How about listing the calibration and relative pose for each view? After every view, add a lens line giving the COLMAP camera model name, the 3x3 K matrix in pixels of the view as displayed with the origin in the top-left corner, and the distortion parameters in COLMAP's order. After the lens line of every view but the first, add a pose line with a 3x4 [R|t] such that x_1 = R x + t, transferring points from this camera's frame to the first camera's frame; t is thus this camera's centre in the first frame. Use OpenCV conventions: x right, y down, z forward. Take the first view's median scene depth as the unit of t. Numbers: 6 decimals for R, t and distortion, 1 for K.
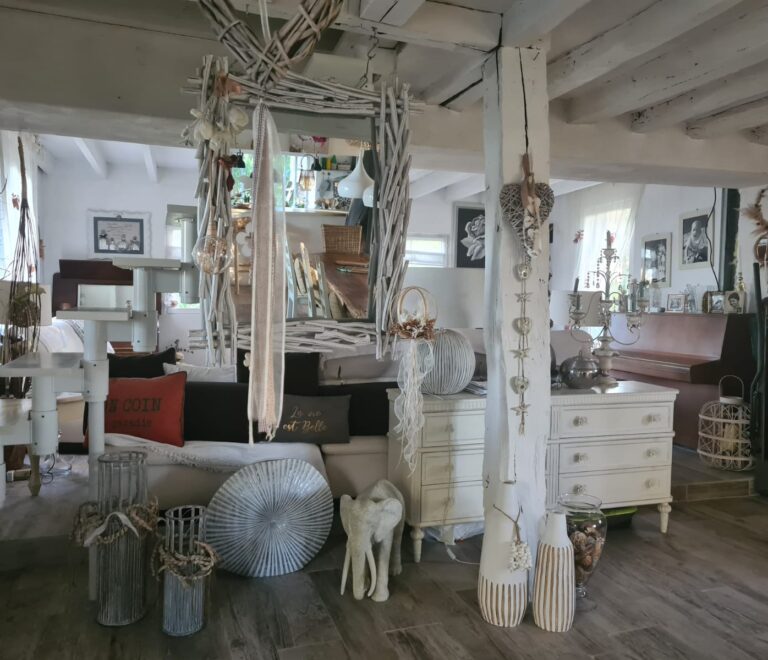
lens RADIAL K [[560.4, 0, 384.0], [0, 560.4, 330.0], [0, 0, 1]] dist [0.001425, 0.002025]
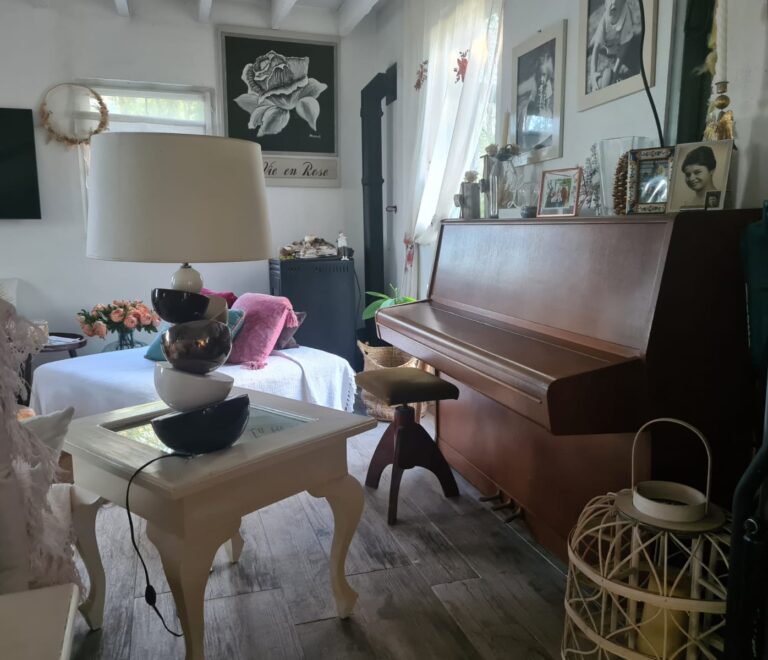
lens RADIAL K [[594.6, 0, 384.0], [0, 594.6, 330.0], [0, 0, 1]] dist [0.001433, -0.001674]
pose [[0.998695, -0.026599, 0.043605, 0.385157], [0.020971, 0.991959, 0.124812, -0.007846], [-0.046574, -0.123734, 0.991222, 0.595812]]
